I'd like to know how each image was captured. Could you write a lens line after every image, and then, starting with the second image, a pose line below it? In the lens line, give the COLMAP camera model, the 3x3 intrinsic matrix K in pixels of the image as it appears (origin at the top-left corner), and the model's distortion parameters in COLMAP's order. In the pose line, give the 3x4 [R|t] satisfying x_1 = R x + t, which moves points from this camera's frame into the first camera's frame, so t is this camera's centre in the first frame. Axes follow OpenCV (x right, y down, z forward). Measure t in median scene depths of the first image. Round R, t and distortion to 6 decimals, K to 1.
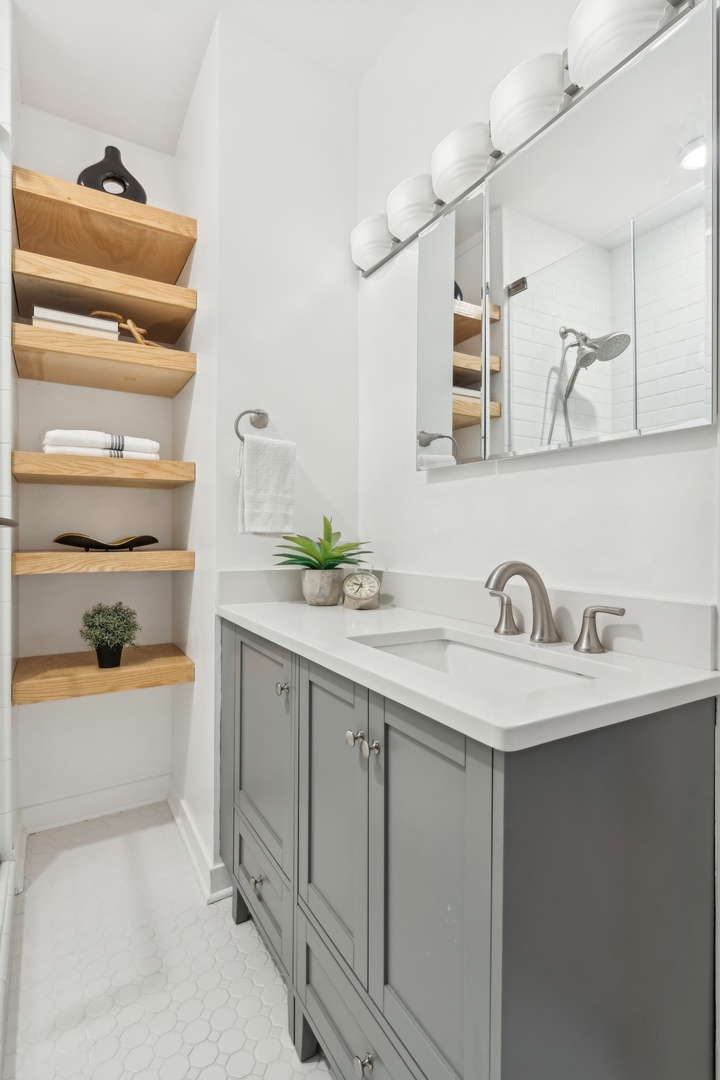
lens RADIAL K [[532.8, 0, 359.1], [0, 532.8, 538.1], [0, 0, 1]] dist [0.012164, 0.000289]
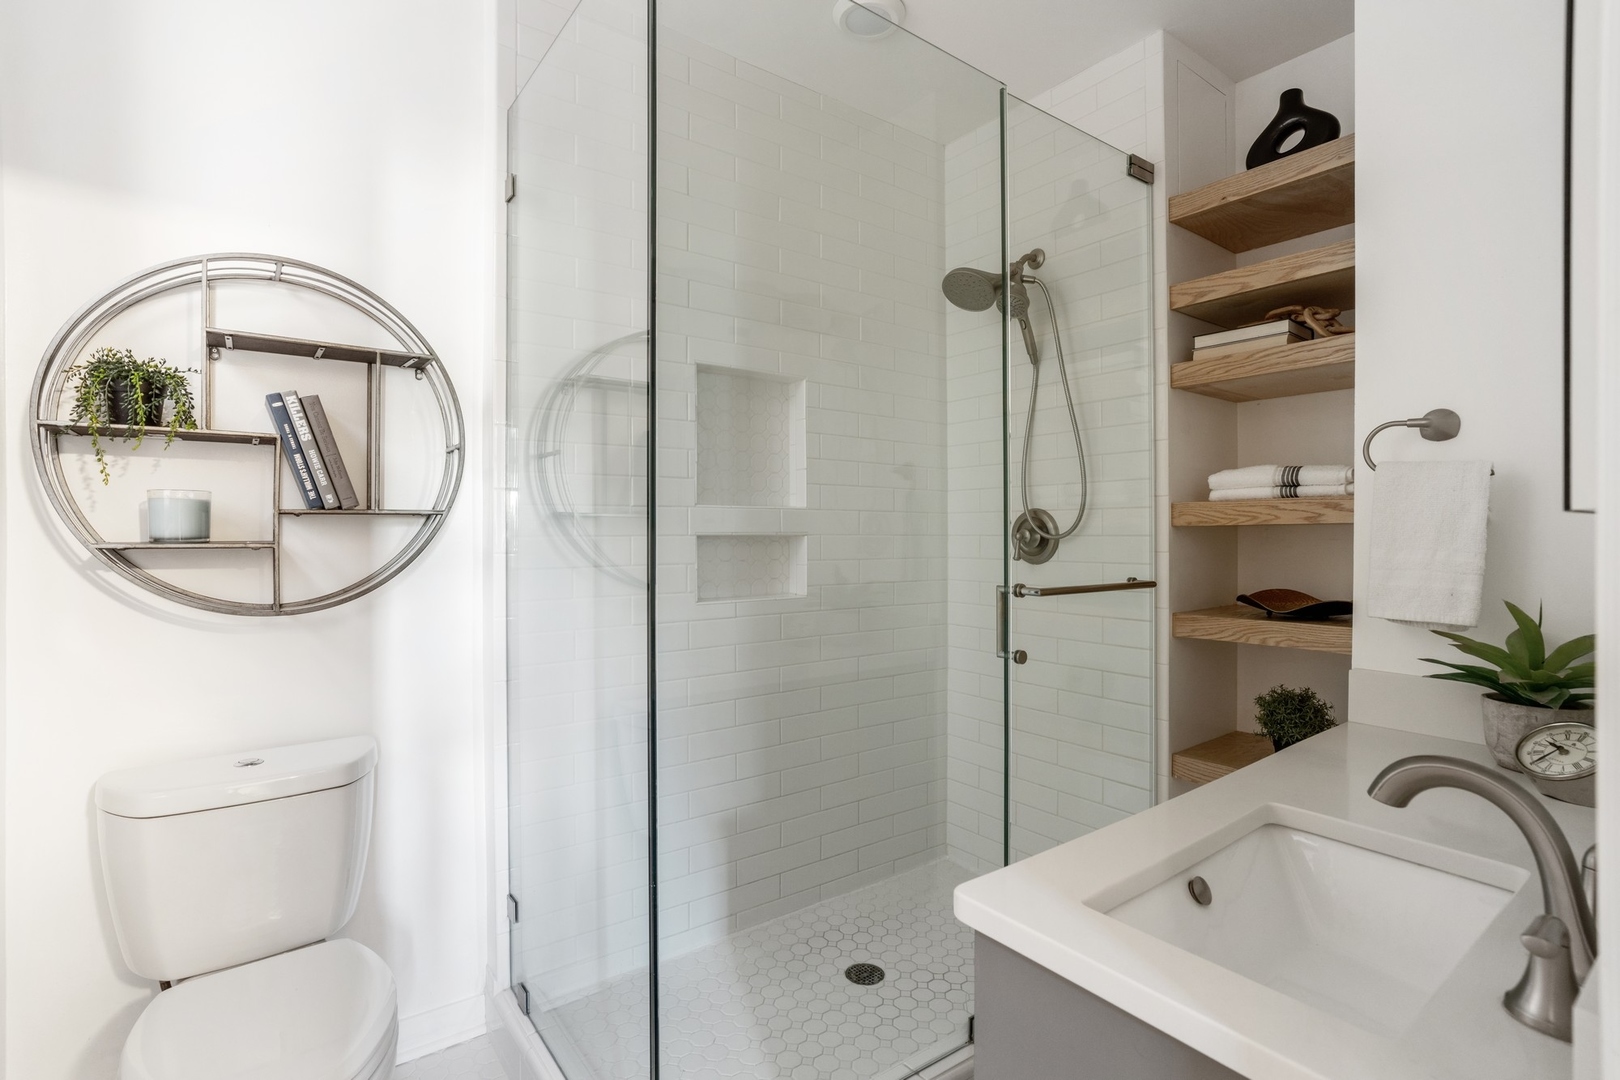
lens RADIAL K [[746.9, 0, 809.5], [0, 746.9, 537.1], [0, 0, 1]] dist [-0.010925, 0.003212]
pose [[0.132442, -0.004063, -0.991182, 0.511385], [-0.003731, 0.999982, -0.004598, -0.087738], [0.991184, 0.004308, 0.132424, 0.190882]]
